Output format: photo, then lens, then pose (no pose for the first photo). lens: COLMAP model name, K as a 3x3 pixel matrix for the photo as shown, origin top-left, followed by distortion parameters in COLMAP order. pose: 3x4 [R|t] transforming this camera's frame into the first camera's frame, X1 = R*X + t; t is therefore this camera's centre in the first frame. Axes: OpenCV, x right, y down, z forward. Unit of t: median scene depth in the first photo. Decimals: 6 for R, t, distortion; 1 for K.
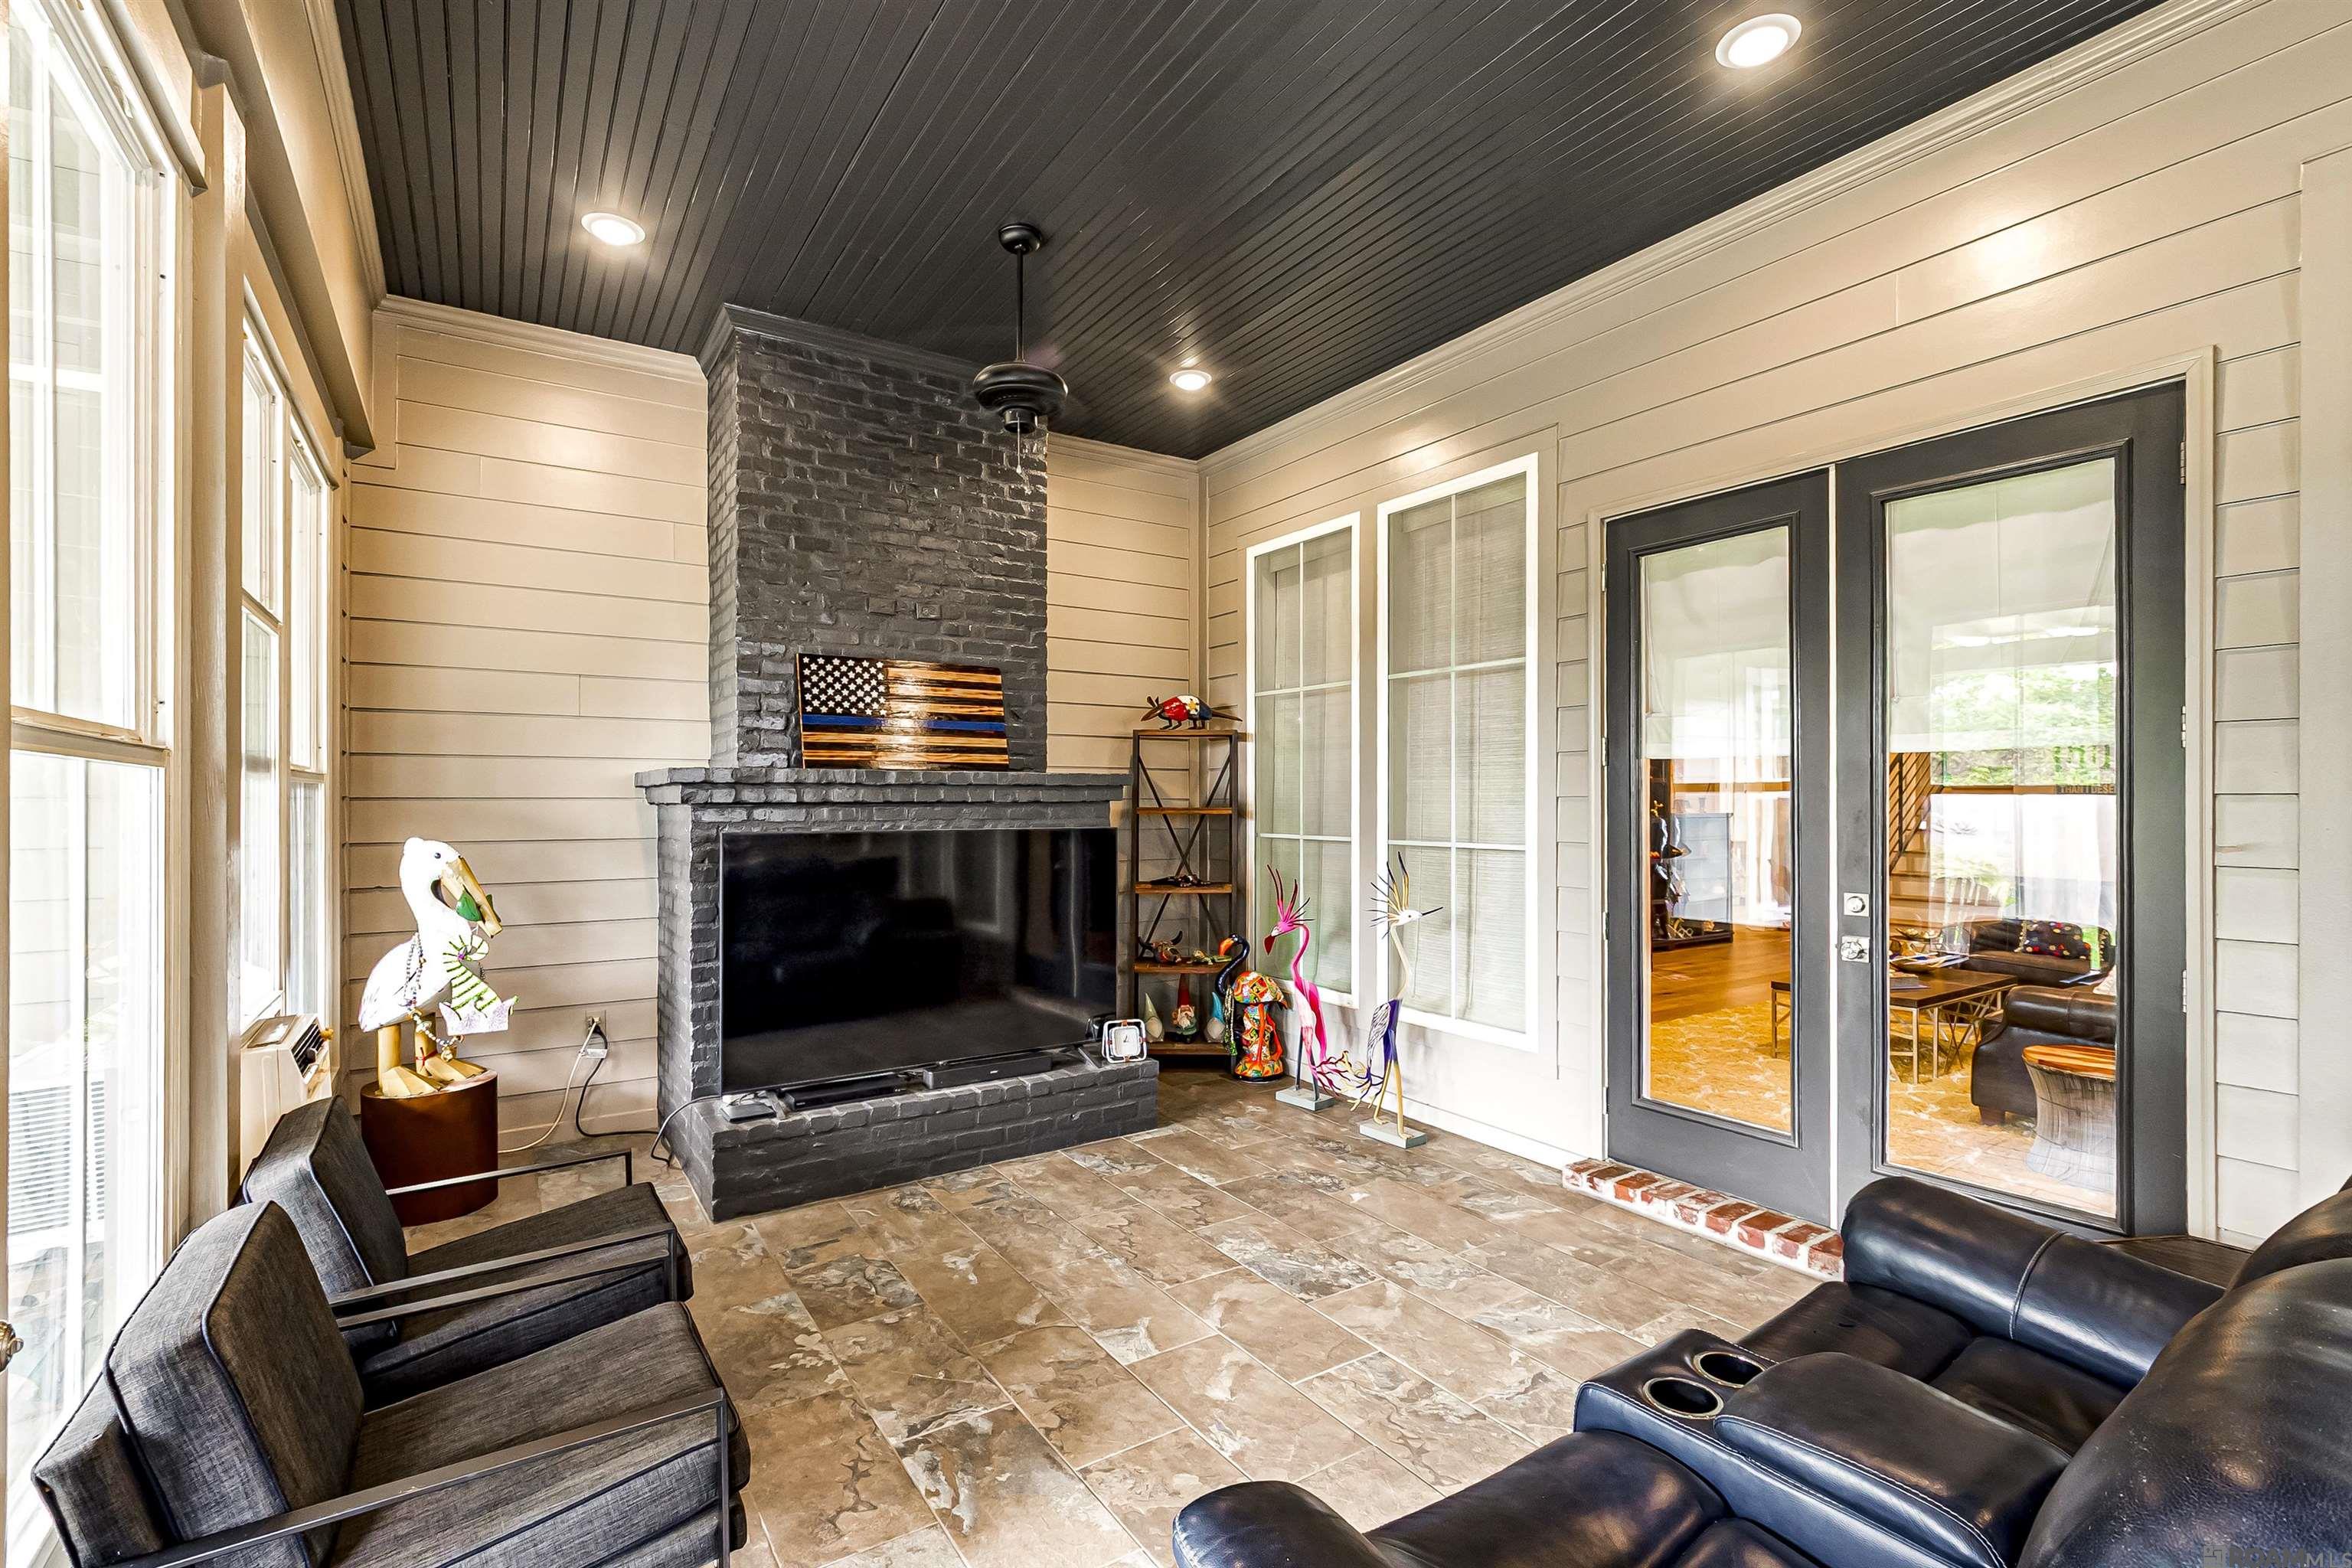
lens RADIAL K [[1067.7, 0, 1165.0], [0, 1067.7, 795.1], [0, 0, 1]] dist [-0.010678, 0.000438]
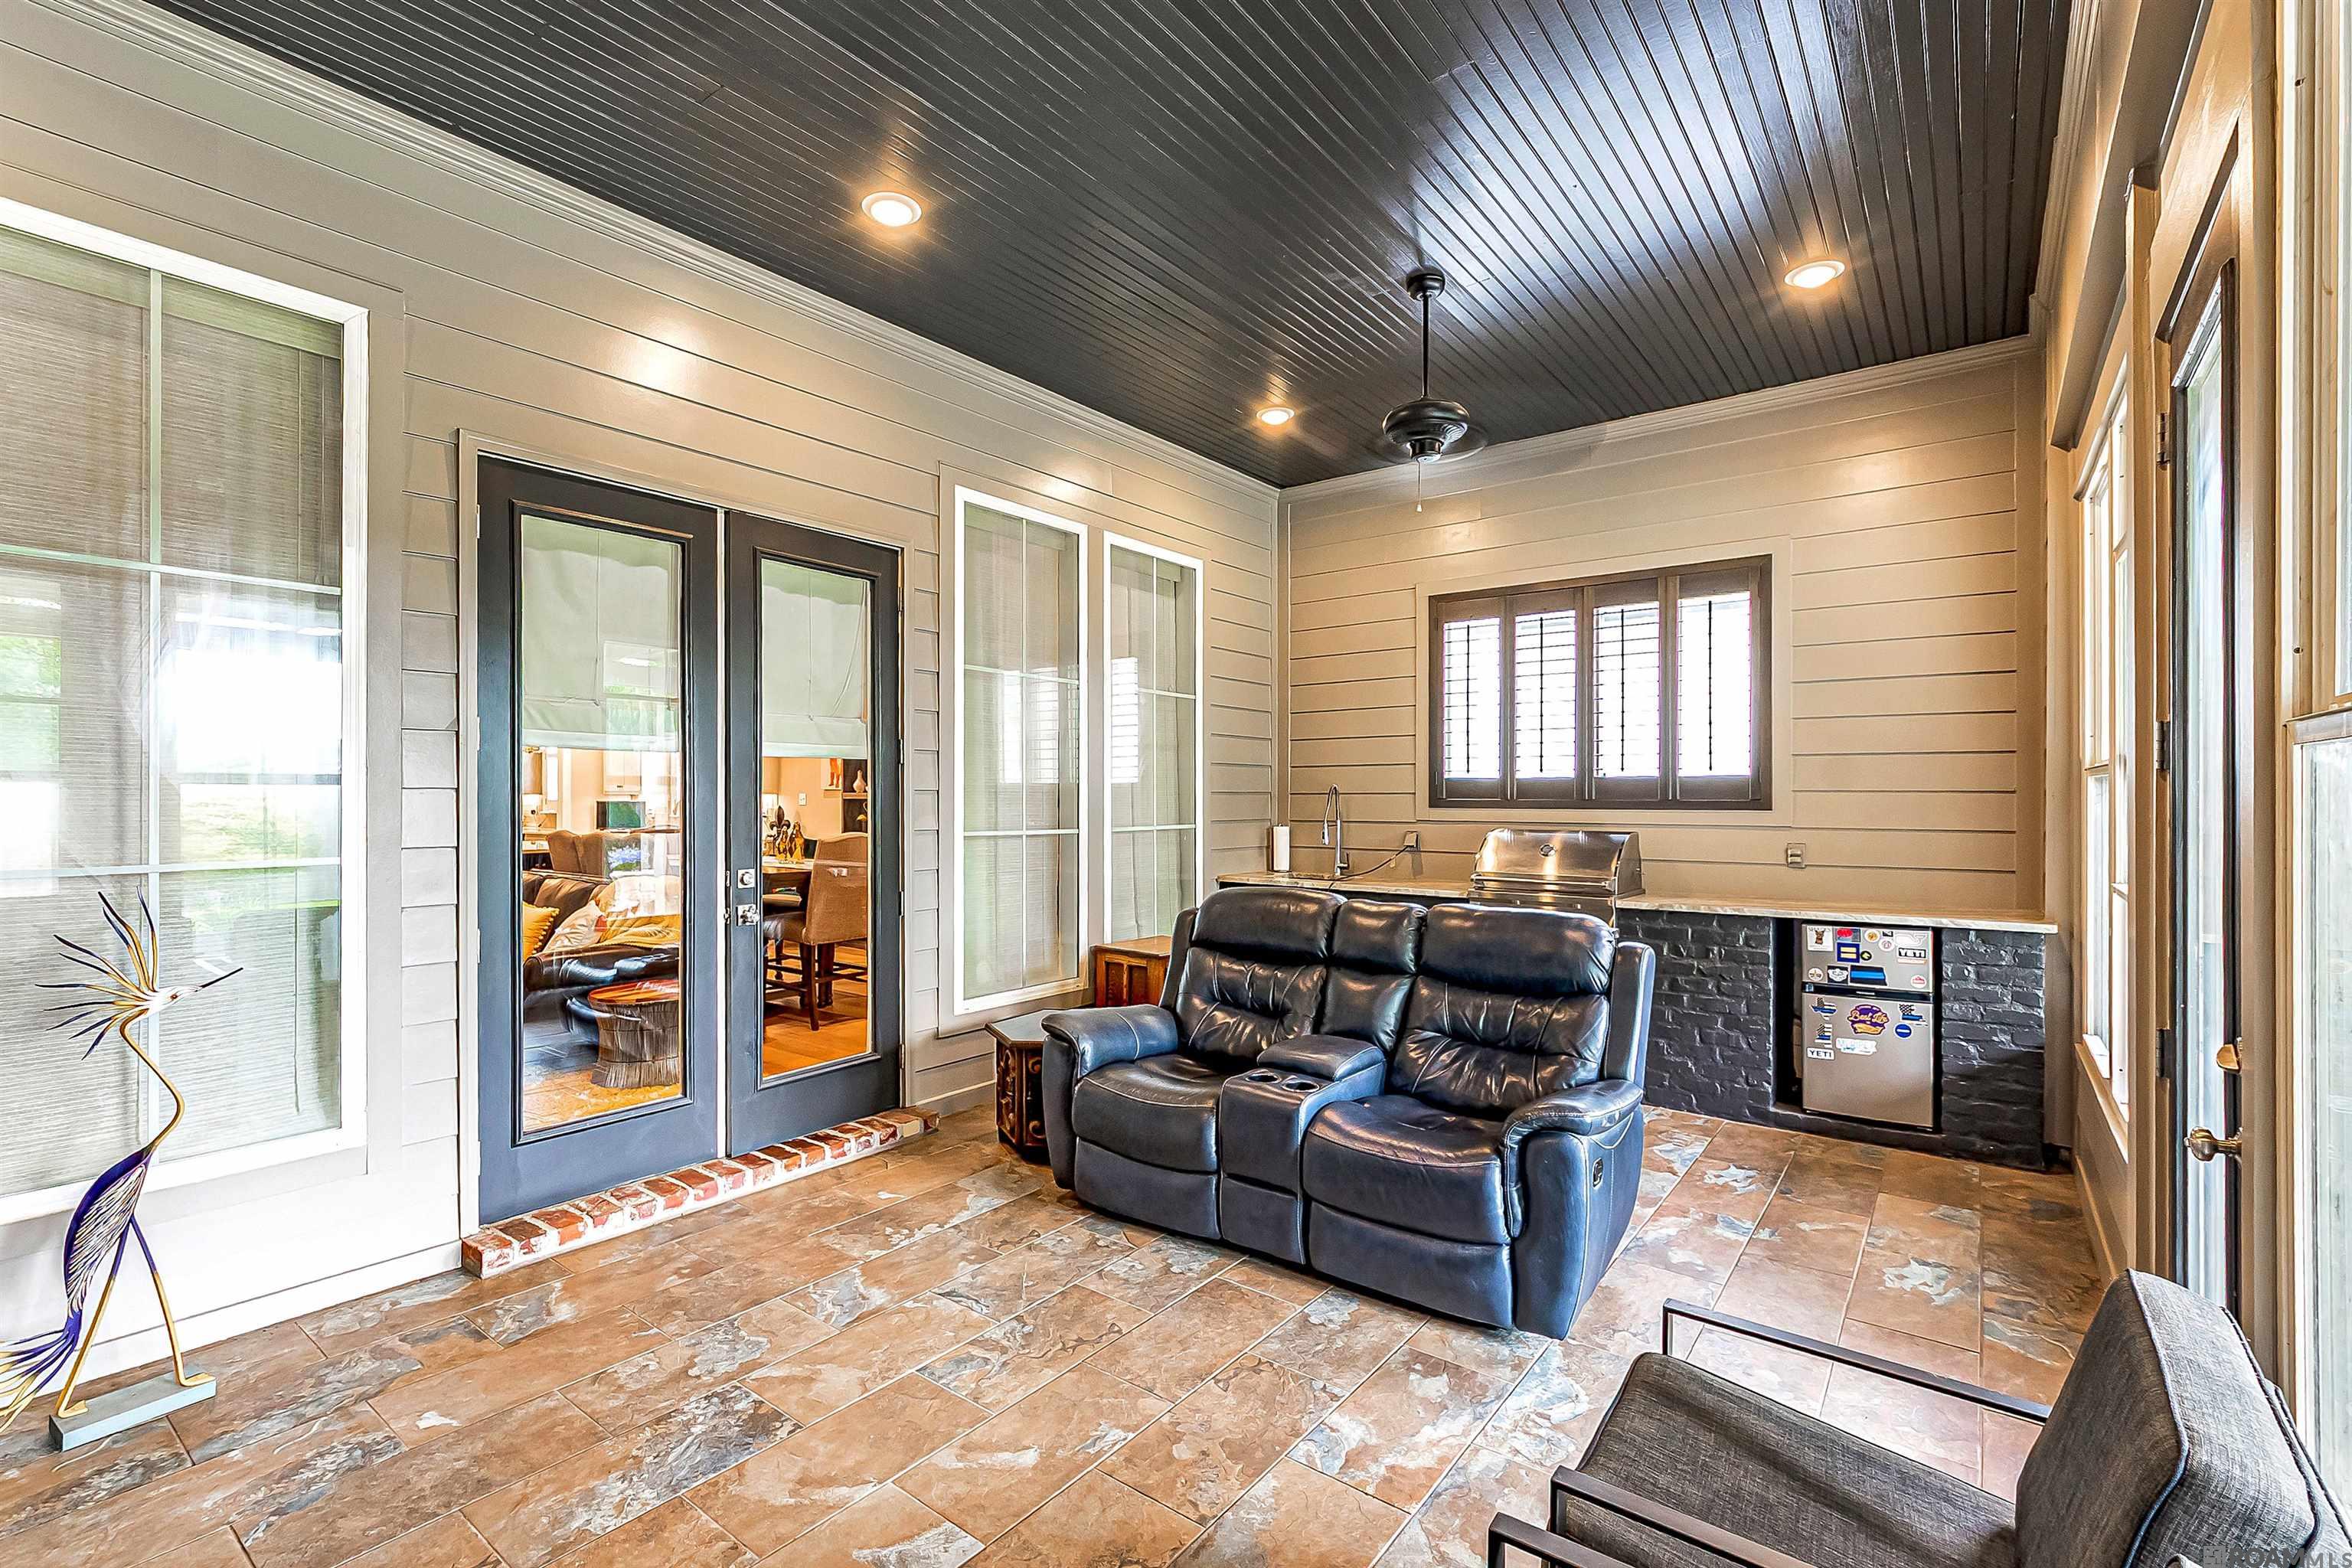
lens RADIAL K [[1067.7, 0, 1160.8], [0, 1067.7, 791.3], [0, 0, 1]] dist [-0.010678, 0.000438]
pose [[-0.350066, 0.007780, 0.936693, -0.602443], [-0.000175, 0.999965, -0.008371, 0.012131], [-0.936725, -0.003094, -0.350052, 0.887636]]
